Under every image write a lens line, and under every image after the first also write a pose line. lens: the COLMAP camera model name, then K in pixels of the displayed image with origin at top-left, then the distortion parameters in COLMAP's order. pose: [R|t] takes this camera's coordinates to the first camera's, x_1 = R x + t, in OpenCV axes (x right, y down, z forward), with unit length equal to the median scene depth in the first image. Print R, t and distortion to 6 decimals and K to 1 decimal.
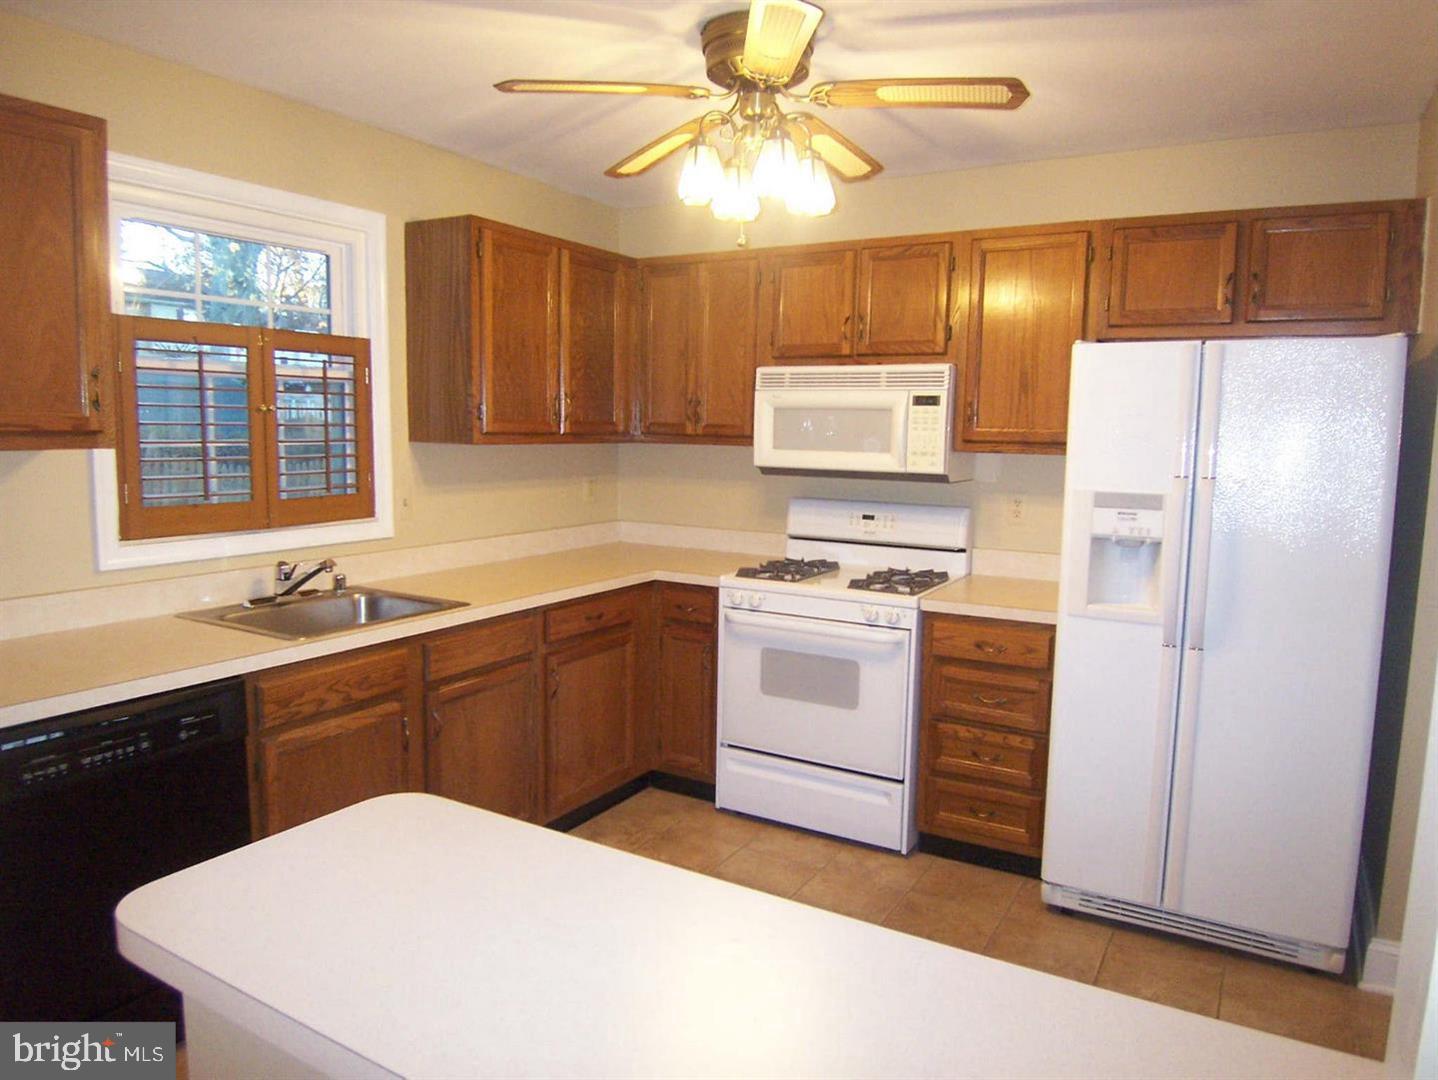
lens RADIAL K [[962.0, 0, 716.9], [0, 962.0, 540.0], [0, 0, 1]] dist [-0.002098, -0.058661]
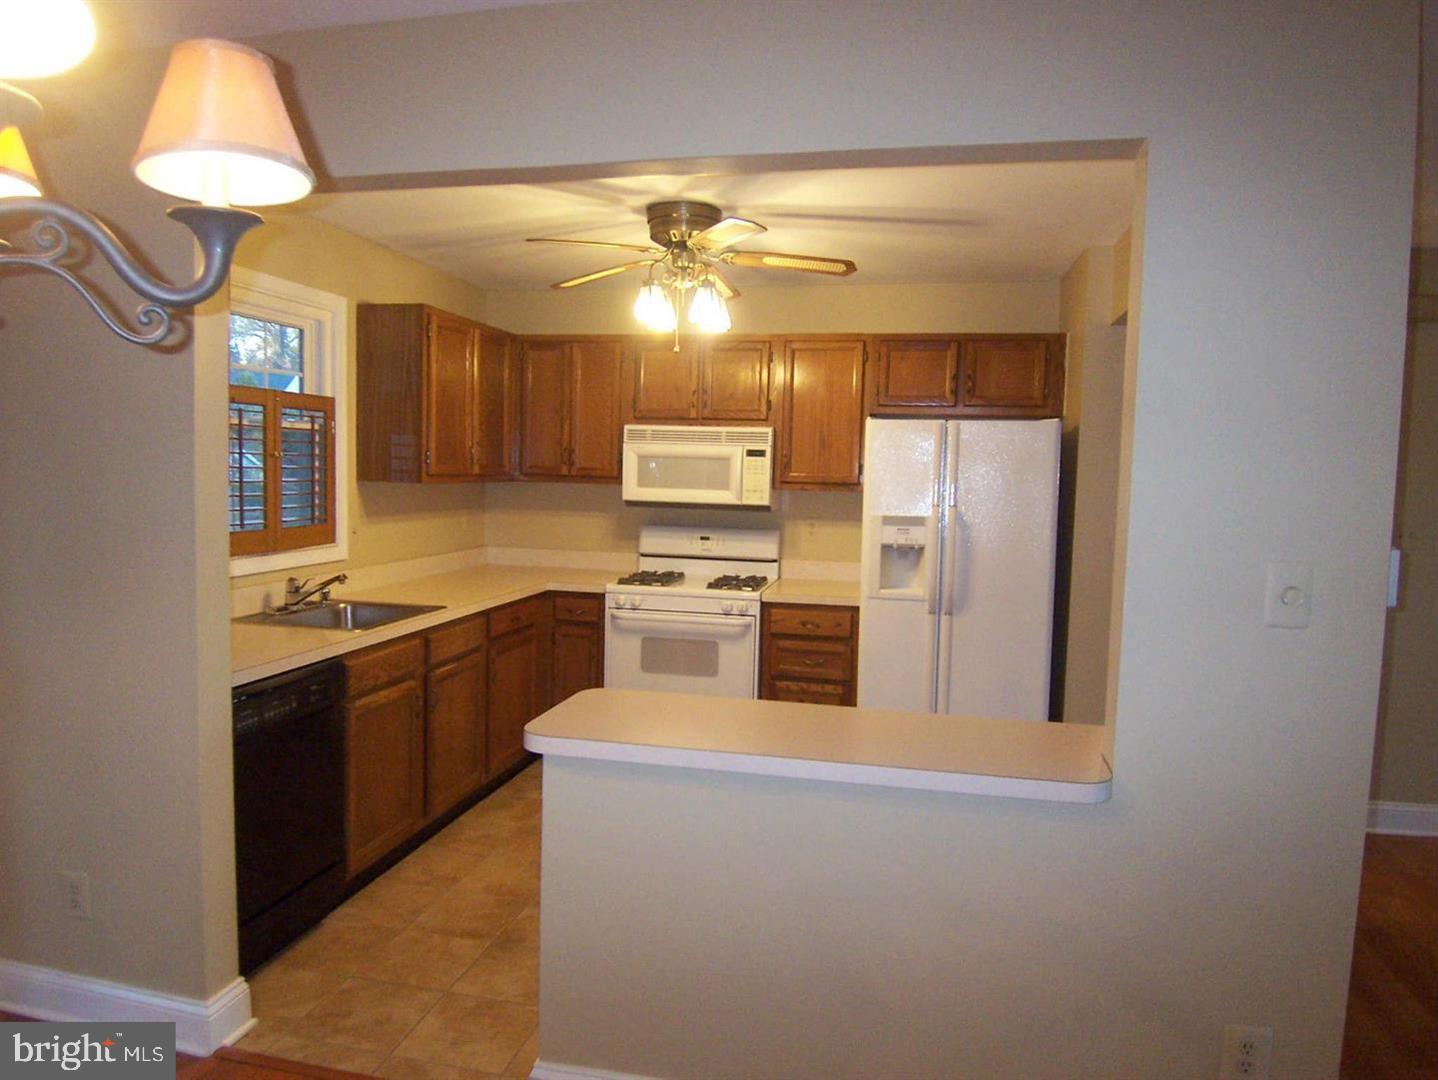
lens RADIAL K [[962.0, 0, 716.9], [0, 962.0, 540.0], [0, 0, 1]] dist [-0.002098, -0.058661]
pose [[0.949236, -0.016518, 0.314131, -0.285385], [0.028178, 0.999071, -0.032612, 0.026224], [-0.313301, 0.039808, 0.948819, -0.312363]]
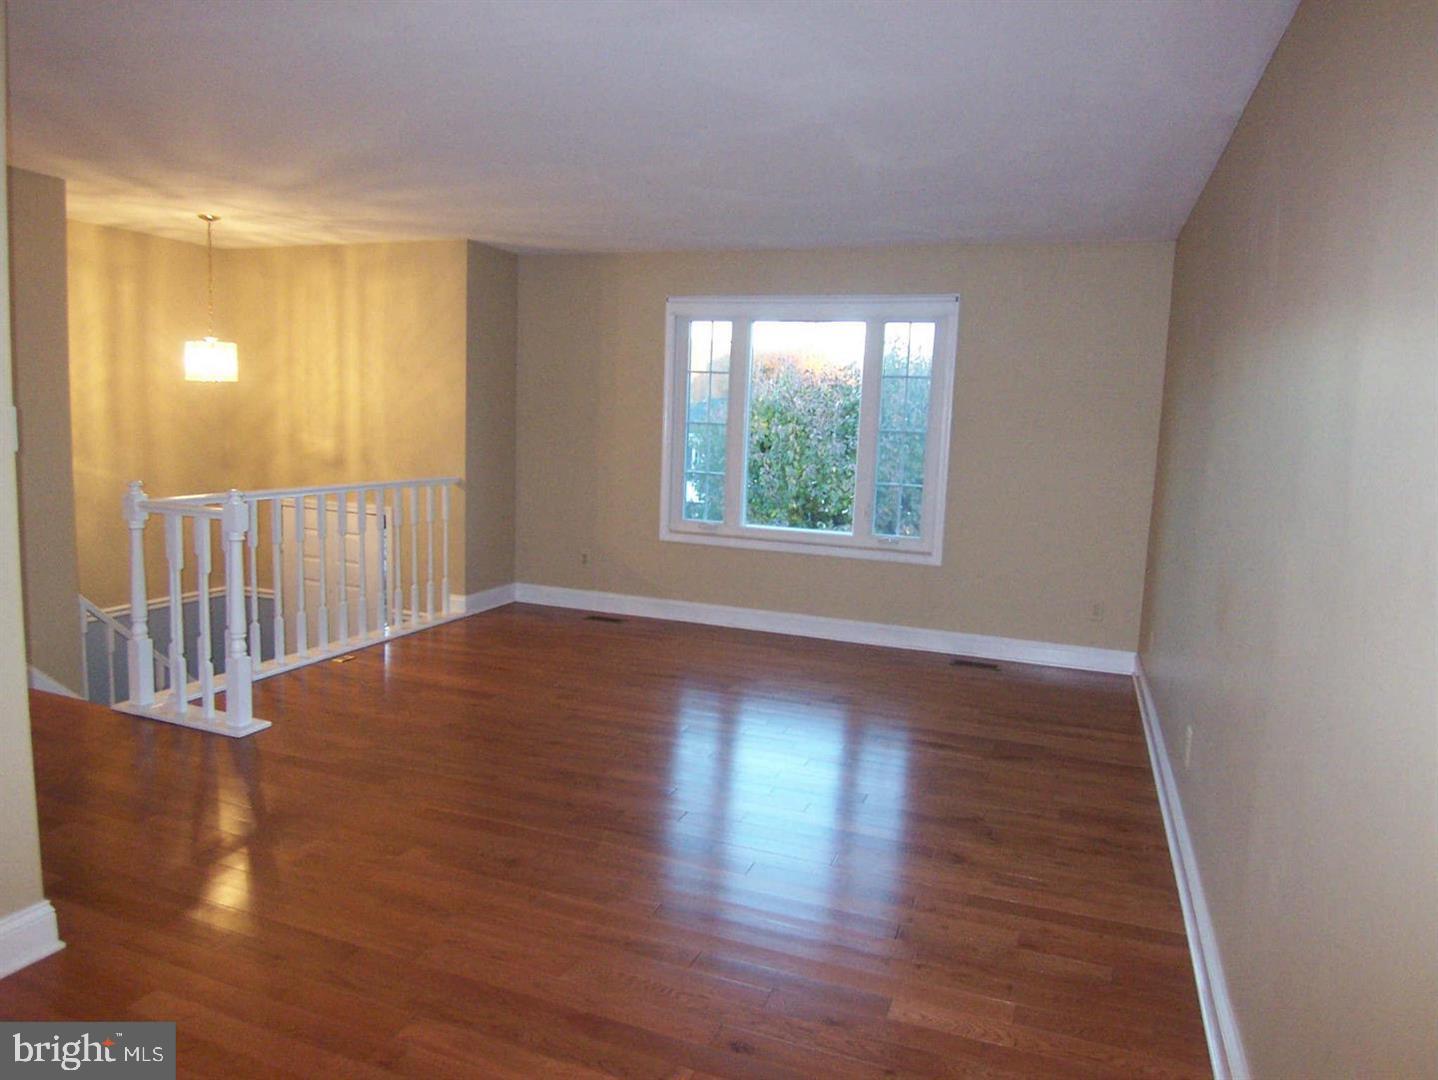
lens RADIAL K [[962.0, 0, 716.9], [0, 962.0, 540.0], [0, 0, 1]] dist [-0.002098, -0.058661]
pose [[-0.174345, -0.146246, 0.973764, -0.514558], [0.074767, 0.984088, 0.161183, 0.049686], [-0.981842, 0.100907, -0.160637, -0.296925]]
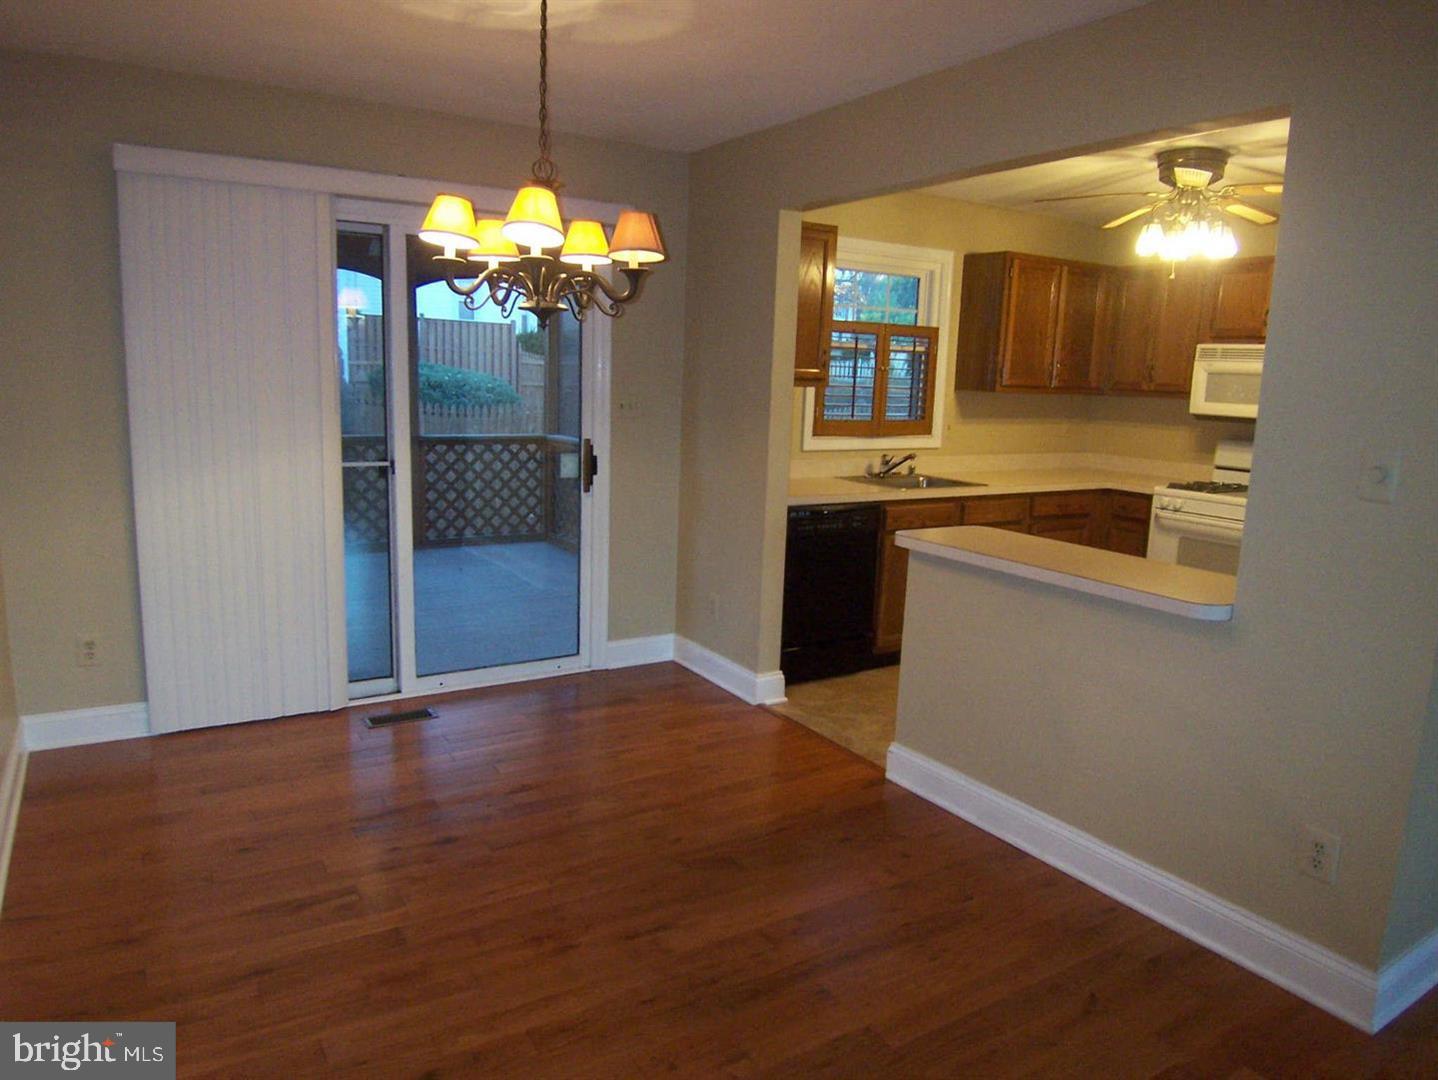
lens RADIAL K [[962.0, 0, 716.9], [0, 962.0, 540.0], [0, 0, 1]] dist [-0.002098, -0.058661]
pose [[0.886909, 0.092785, -0.452529, 0.088471], [-0.073244, 0.995474, 0.060560, 0.085852], [0.456100, -0.020566, 0.889691, -0.672981]]
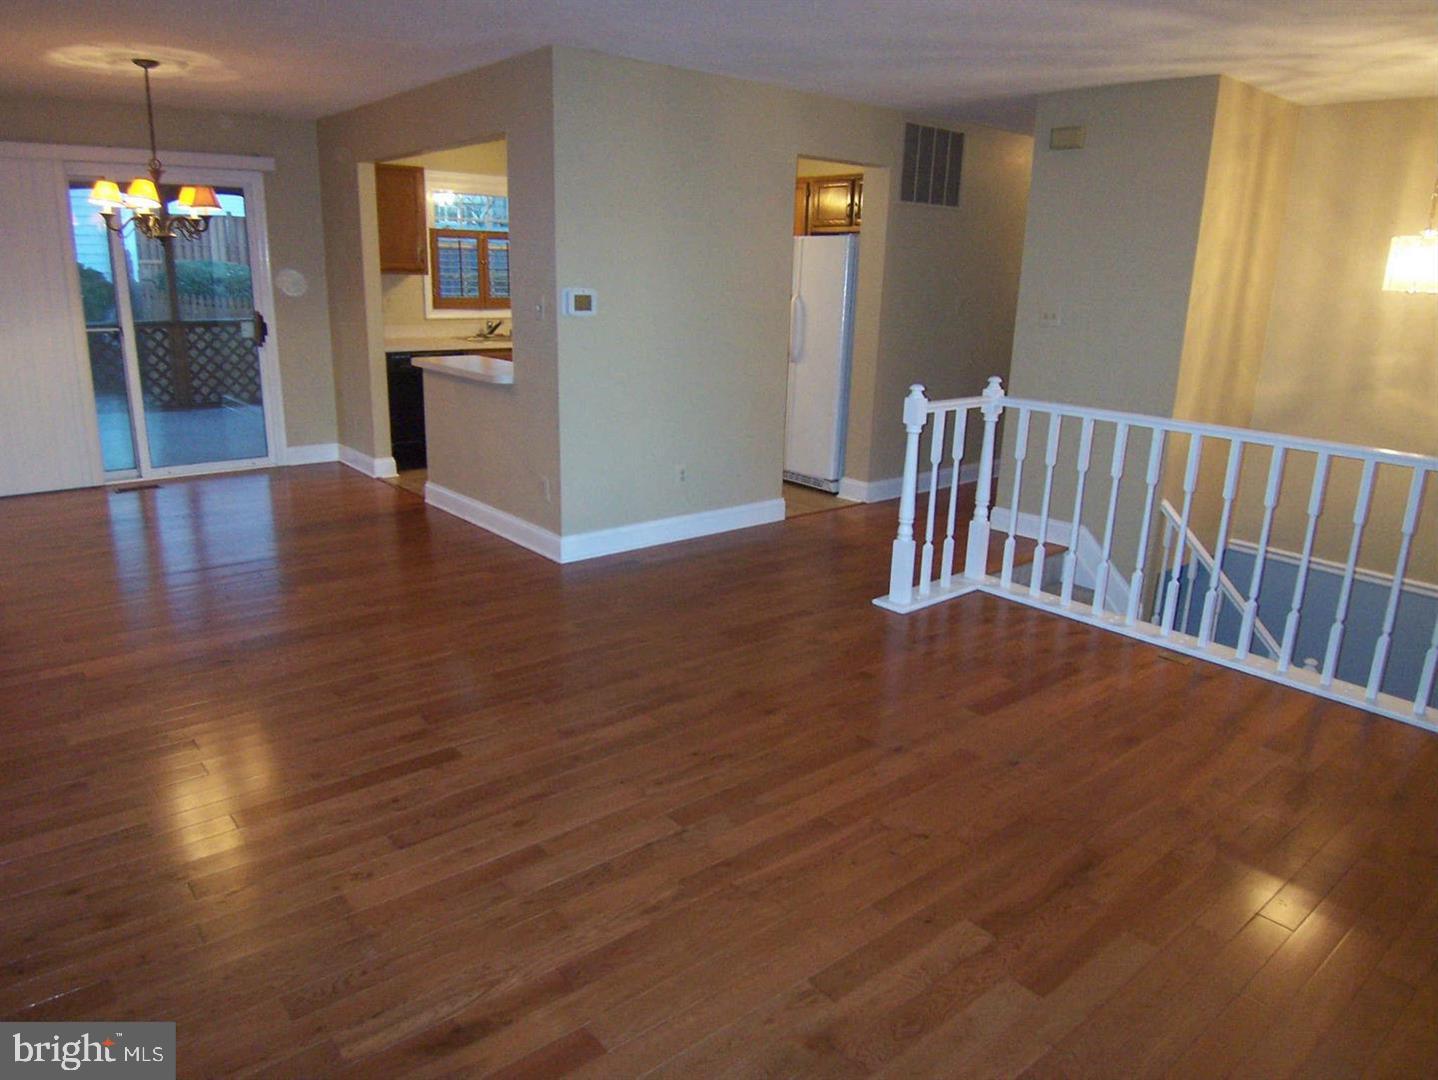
lens RADIAL K [[962.0, 0, 716.9], [0, 962.0, 540.0], [0, 0, 1]] dist [-0.002098, -0.058661]
pose [[0.941156, 0.098836, -0.323199, 0.945537], [-0.049547, 0.986301, 0.157337, 0.151408], [0.334322, -0.132065, 0.933160, -1.206329]]
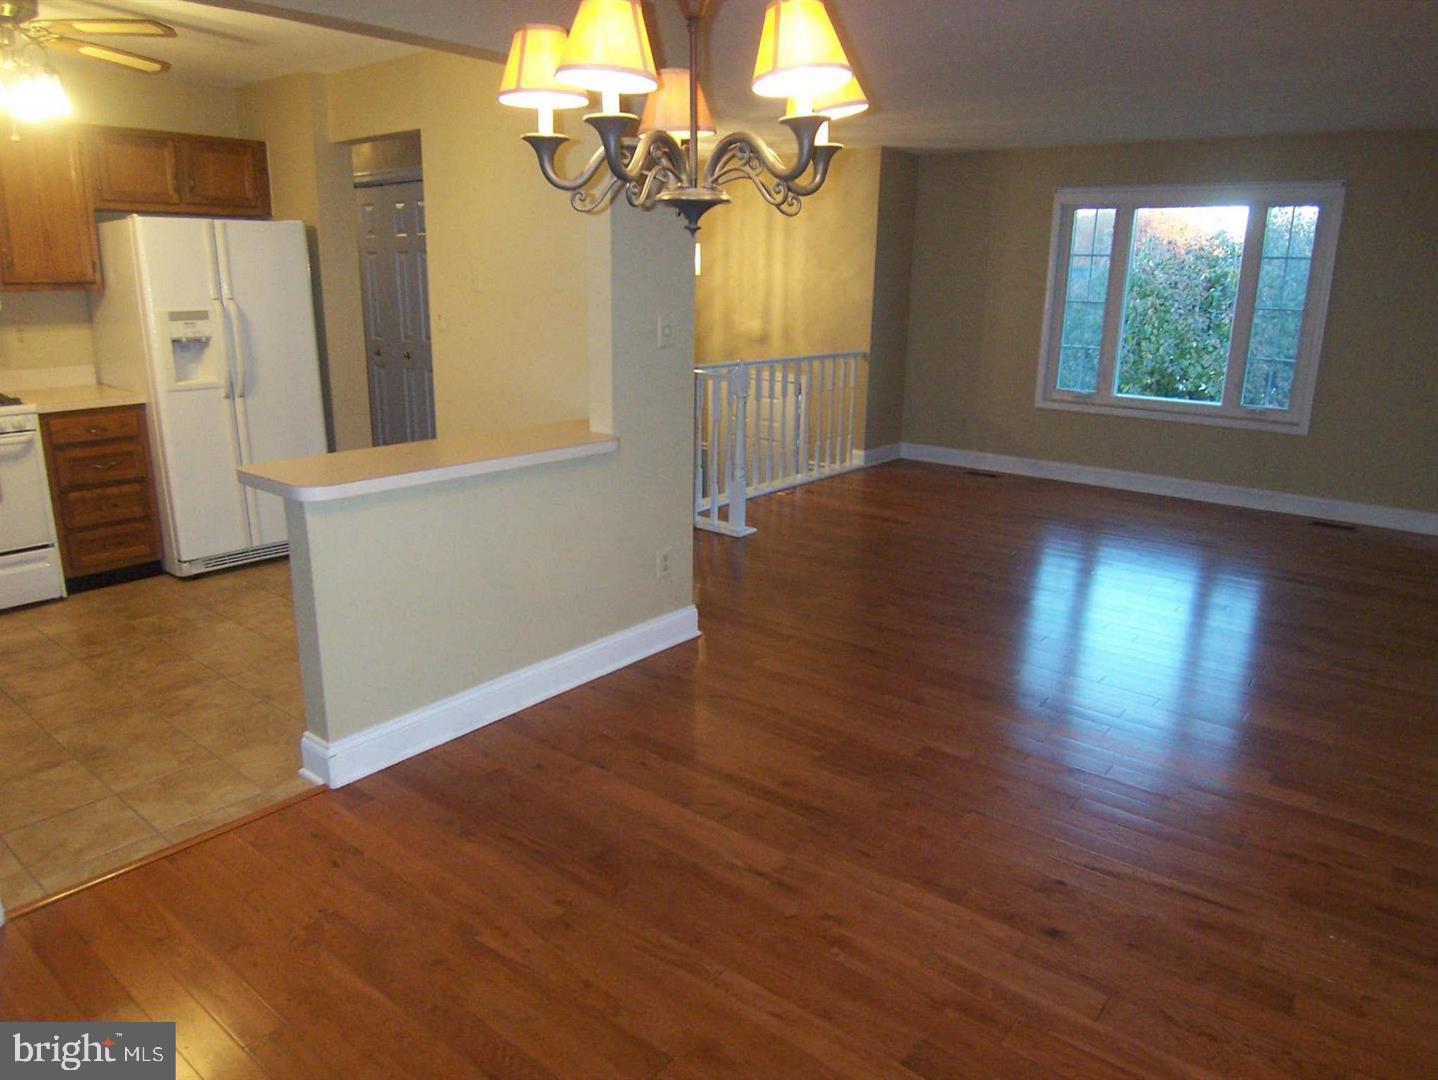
lens RADIAL K [[962.0, 0, 716.9], [0, 962.0, 540.0], [0, 0, 1]] dist [-0.002098, -0.058661]
pose [[0.146041, -0.269110, 0.951973, -0.914329], [0.103934, 0.961138, 0.255756, 0.004497], [-0.983804, 0.061592, 0.168335, -0.125561]]
